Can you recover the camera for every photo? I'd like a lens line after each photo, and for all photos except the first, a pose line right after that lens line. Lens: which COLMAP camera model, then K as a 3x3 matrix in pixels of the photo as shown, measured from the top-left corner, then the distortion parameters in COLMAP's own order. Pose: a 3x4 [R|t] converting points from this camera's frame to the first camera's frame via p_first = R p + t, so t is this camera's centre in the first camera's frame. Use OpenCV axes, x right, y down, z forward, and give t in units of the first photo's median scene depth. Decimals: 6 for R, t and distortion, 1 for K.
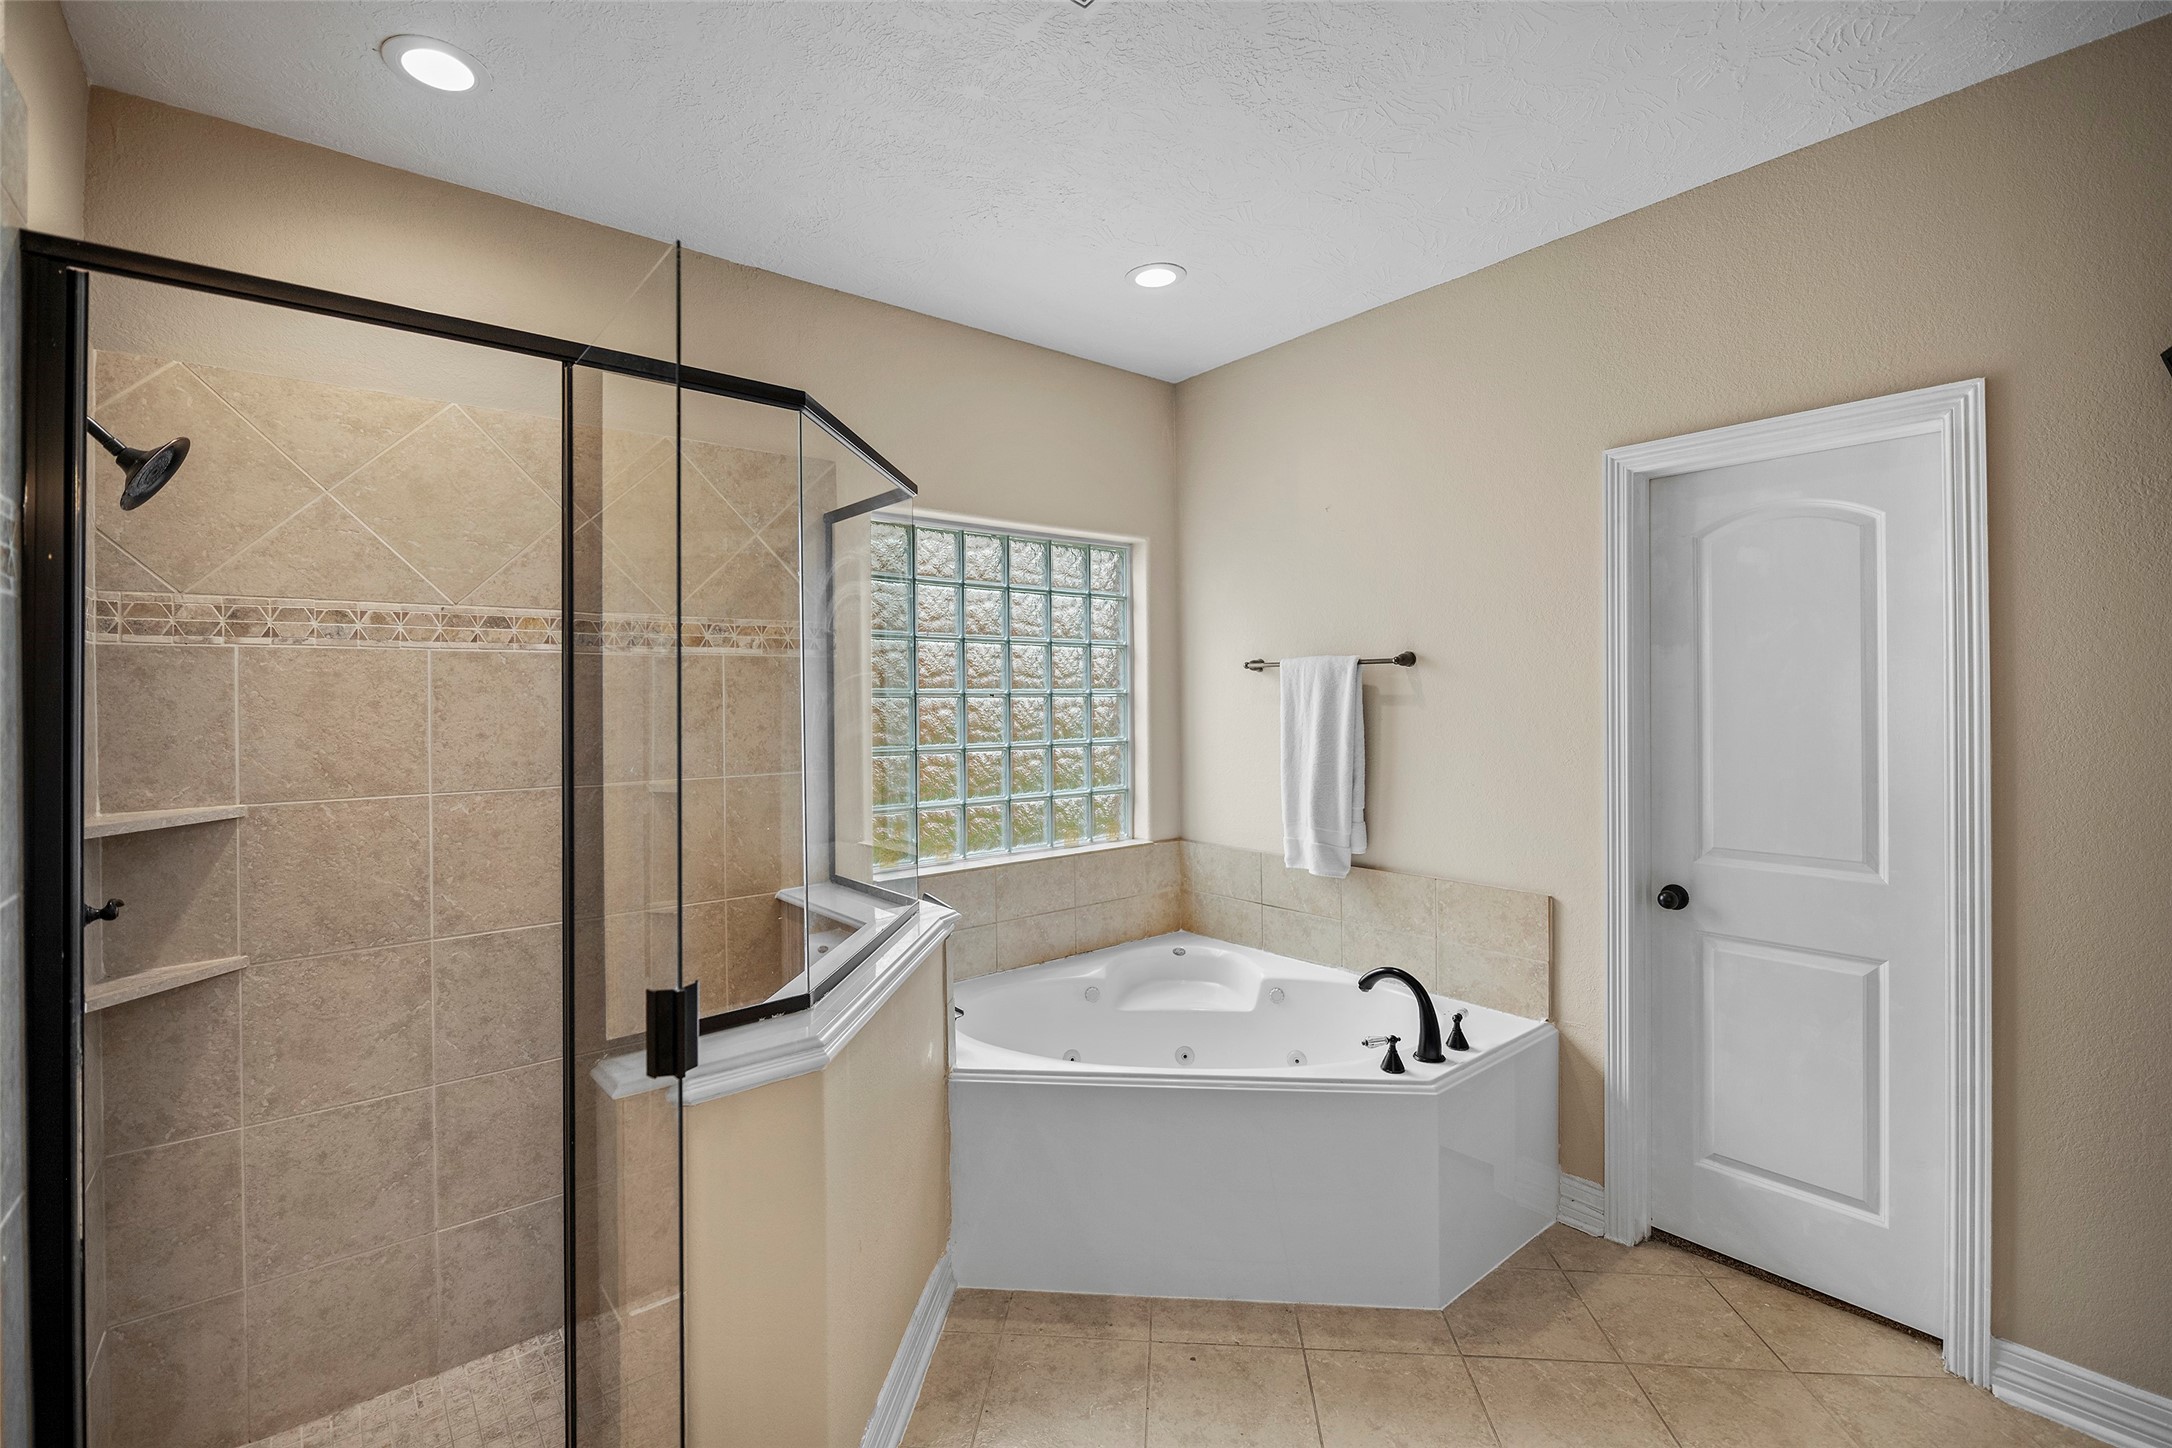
lens RADIAL K [[1010.5, 0, 1086.0], [0, 1010.5, 724.0], [0, 0, 1]] dist [-0.003319, -0.000537]
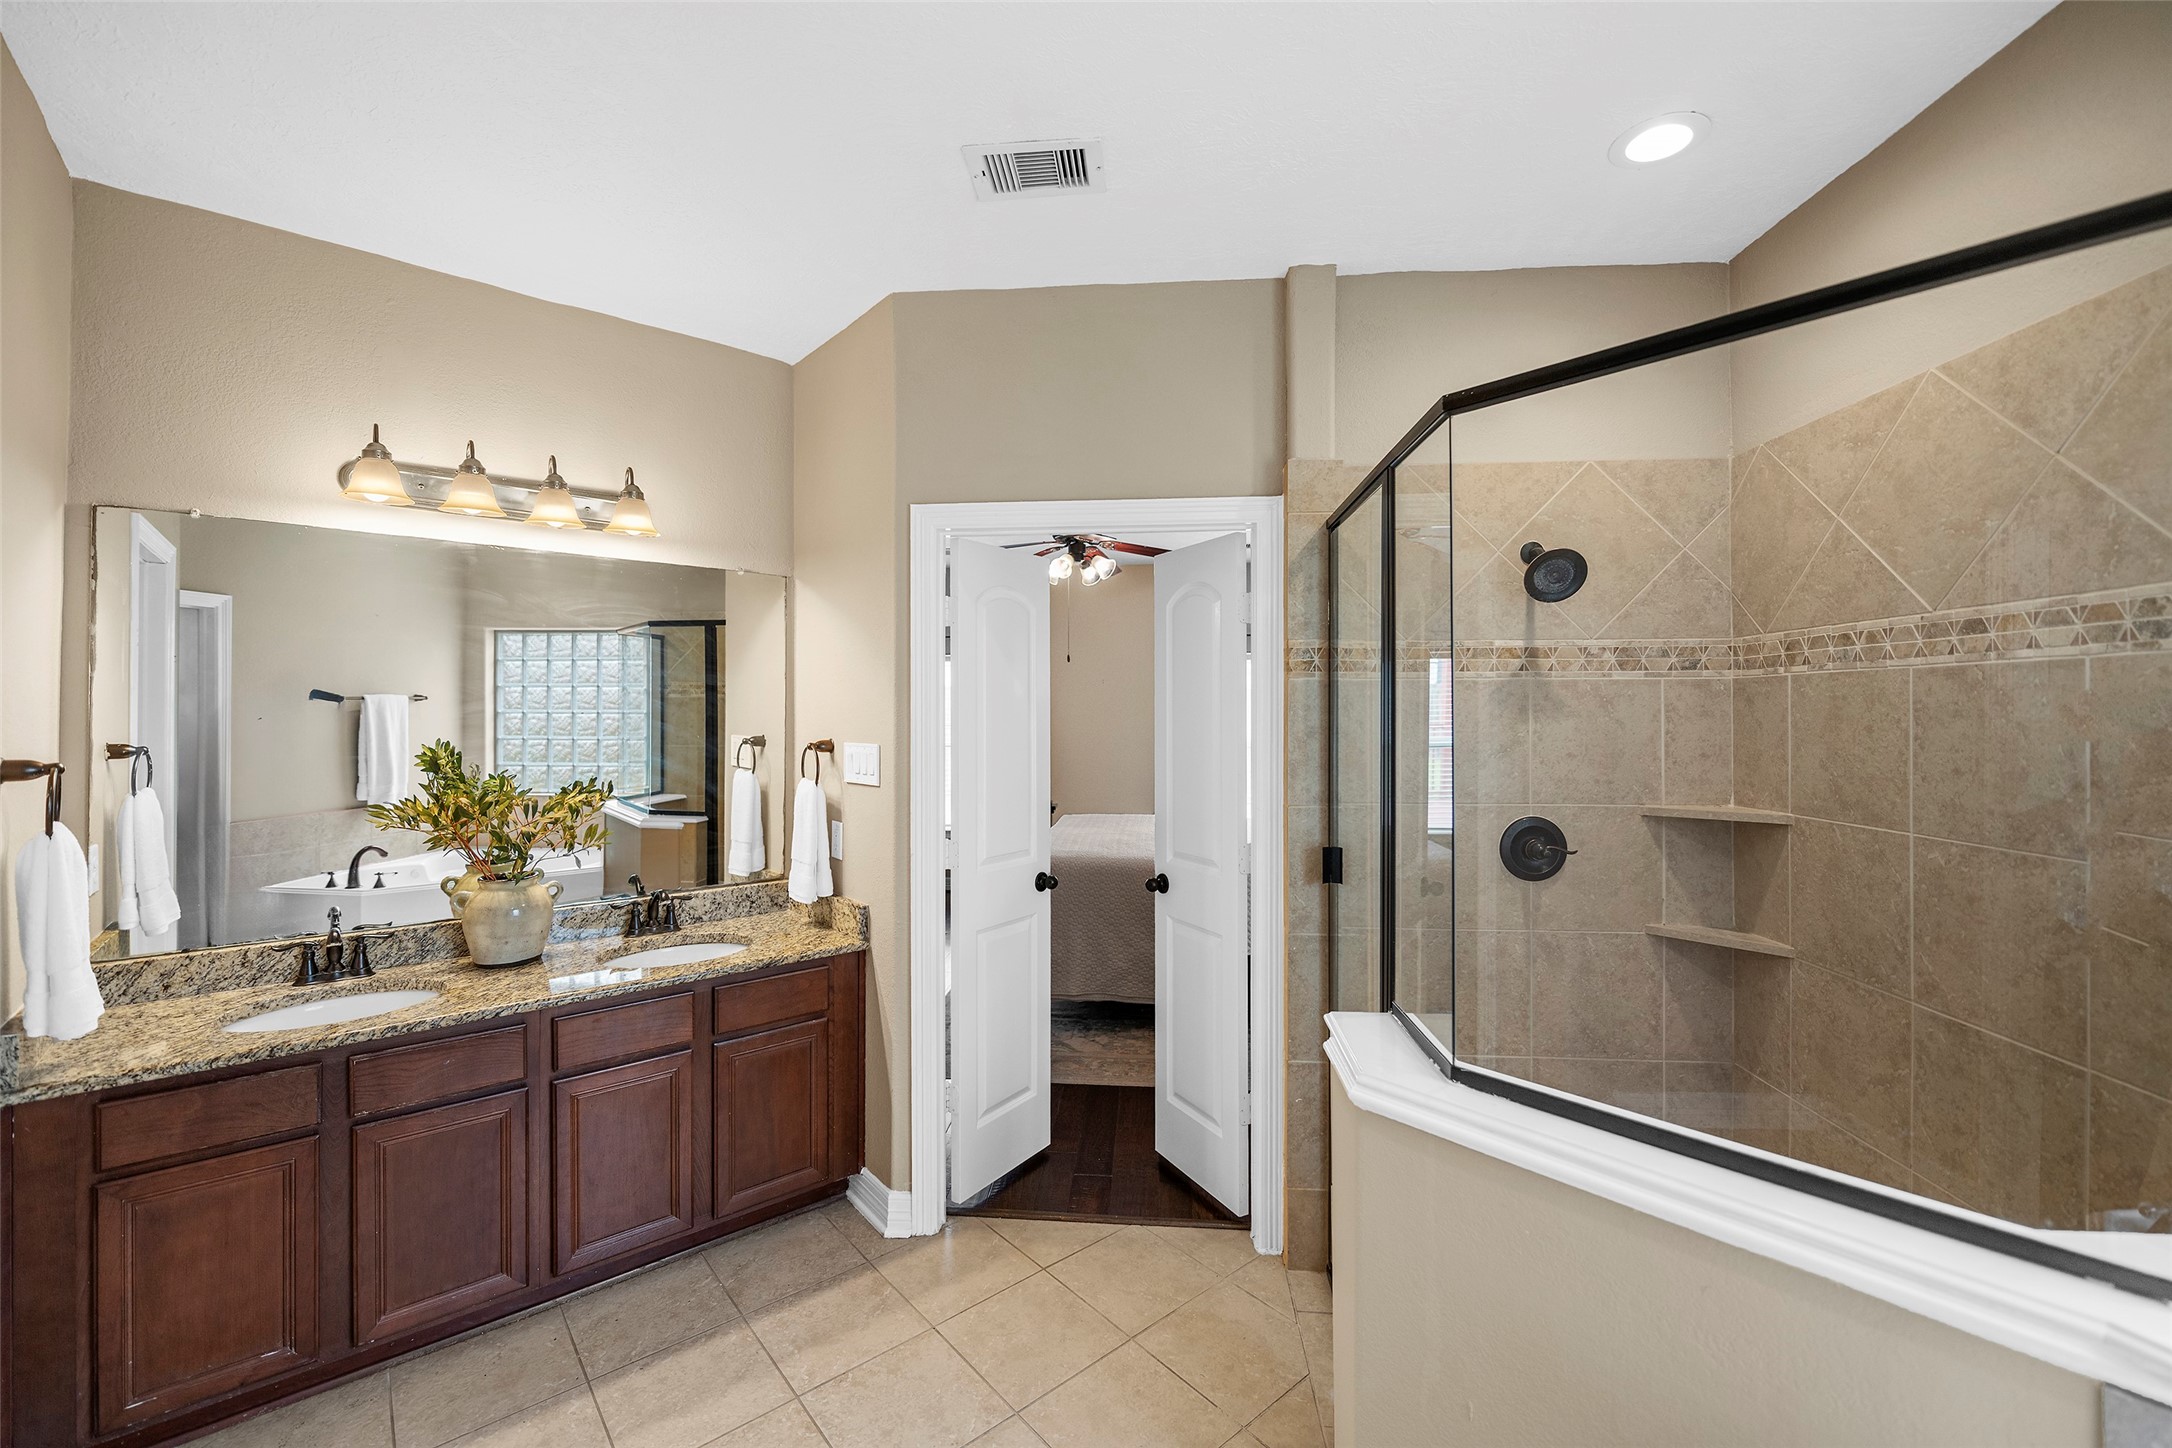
lens RADIAL K [[902.6, 0, 1086.0], [0, 902.6, 724.0], [0, 0, 1]] dist [-0.009208, -0.000191]
pose [[-0.709431, 0.021202, -0.704455, 0.401103], [-0.008768, 0.999205, 0.038903, -0.049322], [0.704720, 0.033775, -0.708681, 1.062696]]
